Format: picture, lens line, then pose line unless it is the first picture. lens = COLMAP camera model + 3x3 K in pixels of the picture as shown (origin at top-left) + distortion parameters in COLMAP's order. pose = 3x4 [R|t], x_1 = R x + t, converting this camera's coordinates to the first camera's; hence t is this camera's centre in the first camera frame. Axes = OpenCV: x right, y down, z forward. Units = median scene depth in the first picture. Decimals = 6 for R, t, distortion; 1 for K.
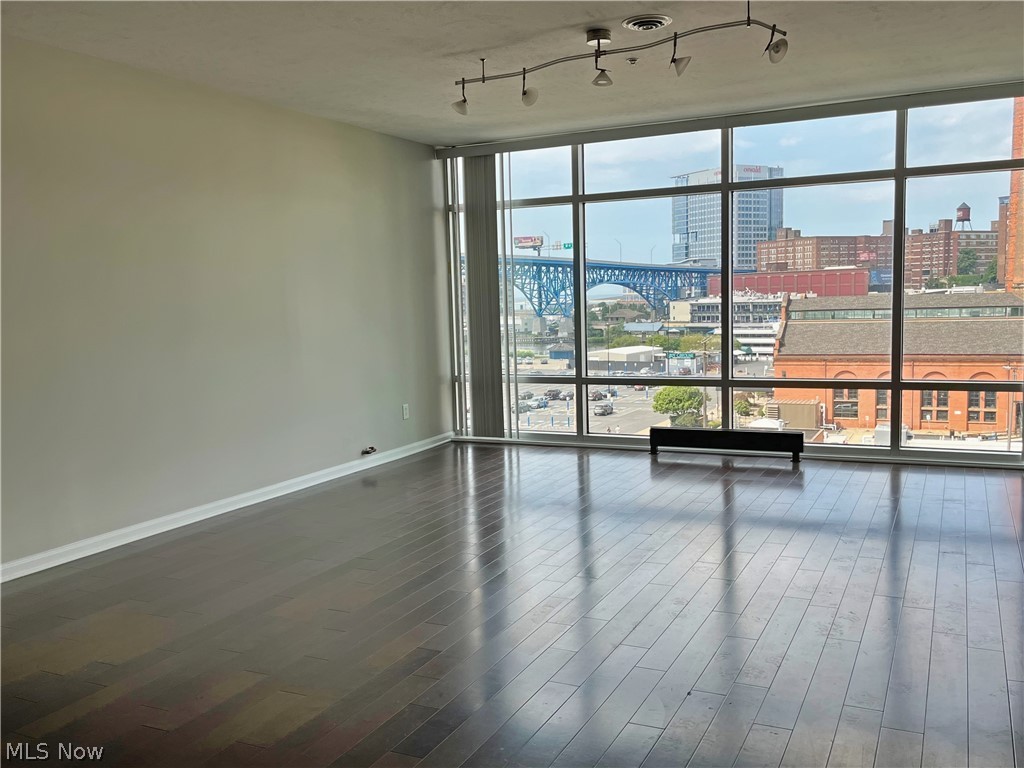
lens RADIAL K [[916.1, 0, 514.3], [0, 916.1, 388.1], [0, 0, 1]] dist [0.045631, -0.003916]
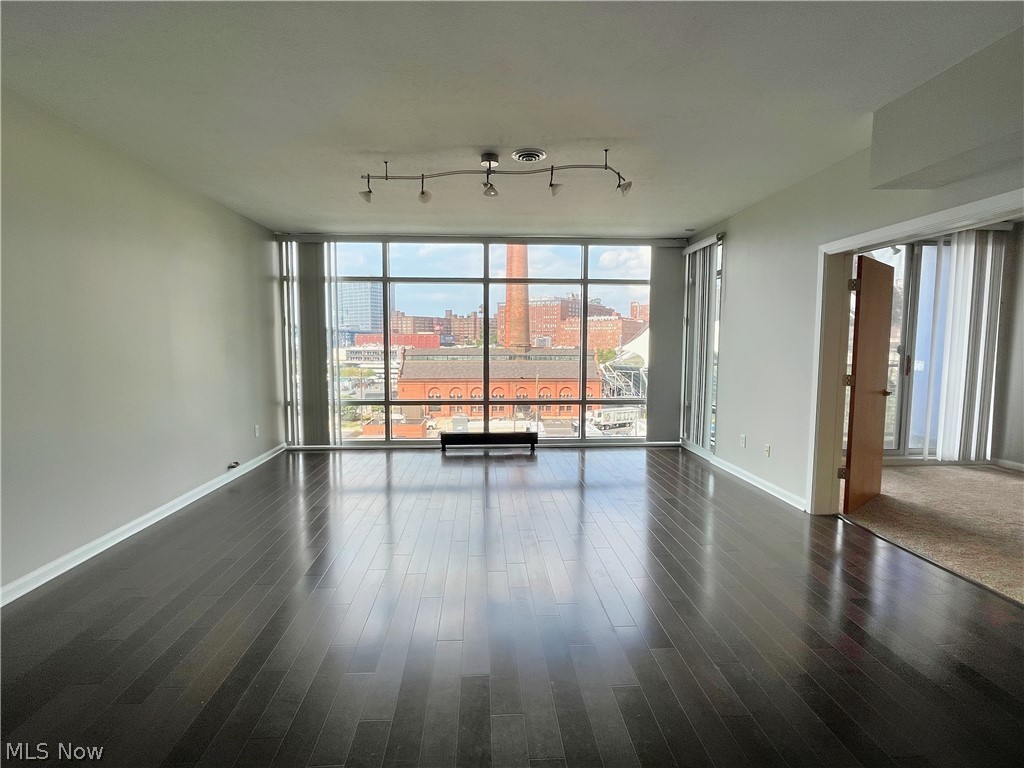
lens RADIAL K [[506.7, 0, 508.8], [0, 506.7, 381.6], [0, 0, 1]] dist [0.001212, 0.000496]
pose [[0.876910, -0.007470, 0.480596, -0.148309], [0.022214, 0.999441, -0.024997, -0.018056], [-0.480140, 0.032596, 0.876586, 0.198232]]
